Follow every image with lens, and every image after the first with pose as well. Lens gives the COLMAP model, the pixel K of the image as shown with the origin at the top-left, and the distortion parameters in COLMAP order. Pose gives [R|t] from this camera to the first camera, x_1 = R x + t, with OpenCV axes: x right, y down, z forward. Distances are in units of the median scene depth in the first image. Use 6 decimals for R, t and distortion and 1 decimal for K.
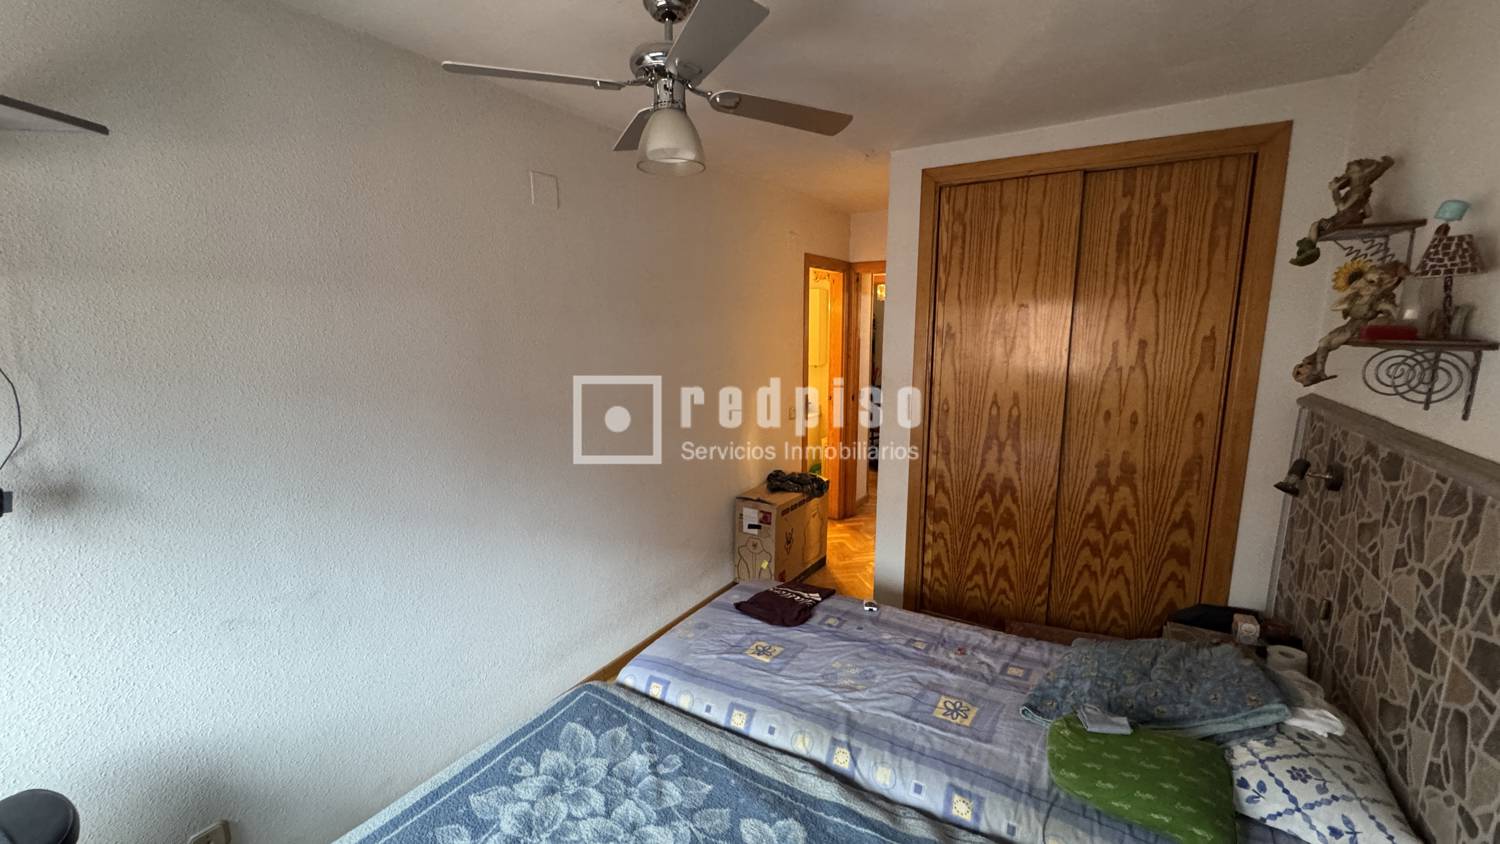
lens RADIAL K [[604.1, 0, 752.4], [0, 604.1, 424.5], [0, 0, 1]] dist [-0.001972, 0.000132]
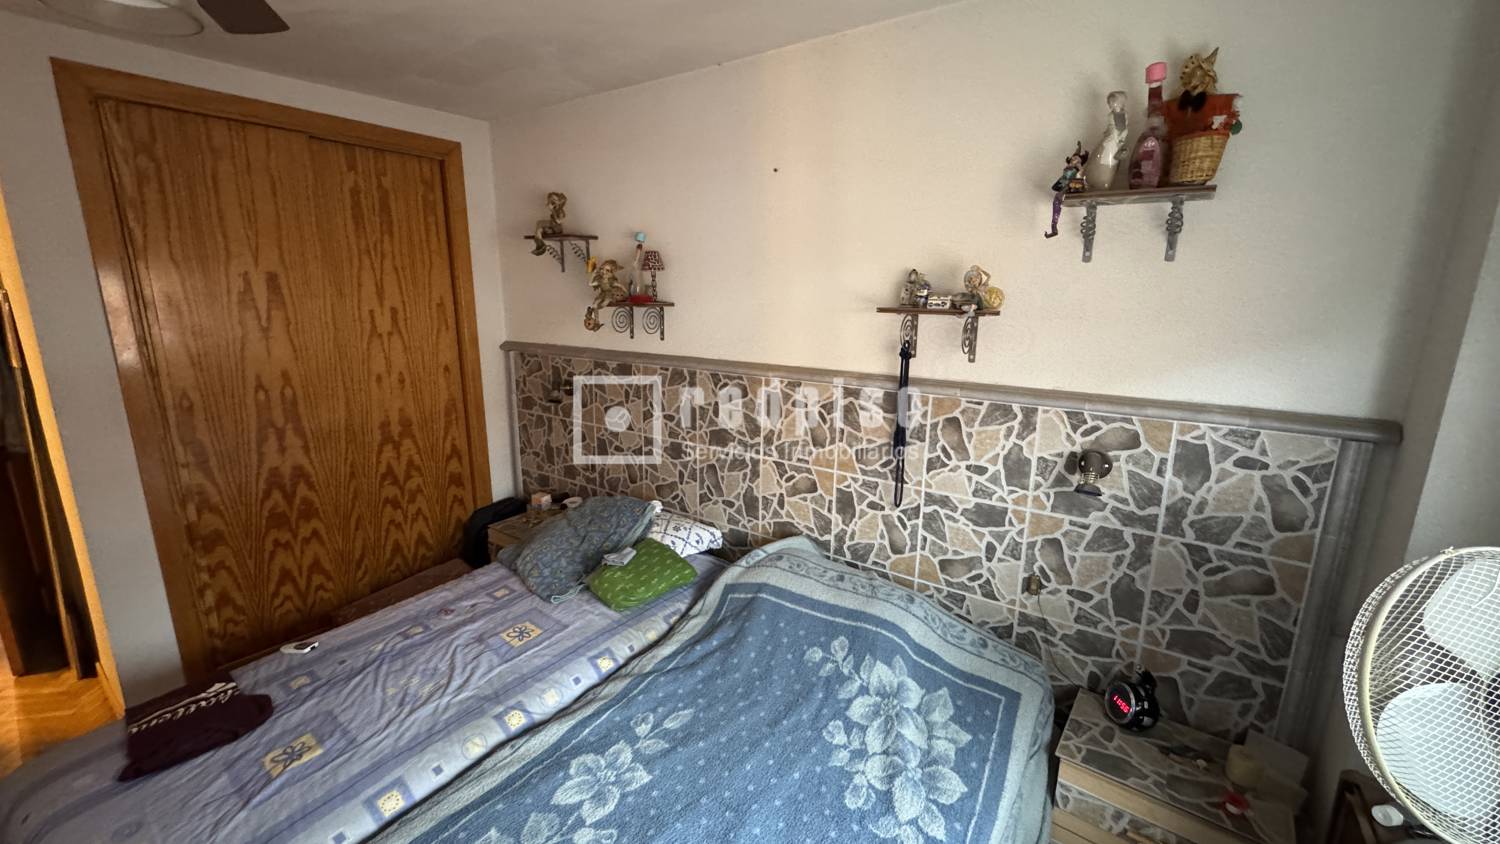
lens RADIAL K [[604.1, 0, 751.4], [0, 604.1, 423.3], [0, 0, 1]] dist [-0.001972, 0.000132]
pose [[0.054872, -0.211695, 0.975794, -0.454974], [0.161320, 0.966307, 0.200565, -0.049320], [-0.985376, 0.146409, 0.087174, 0.273661]]
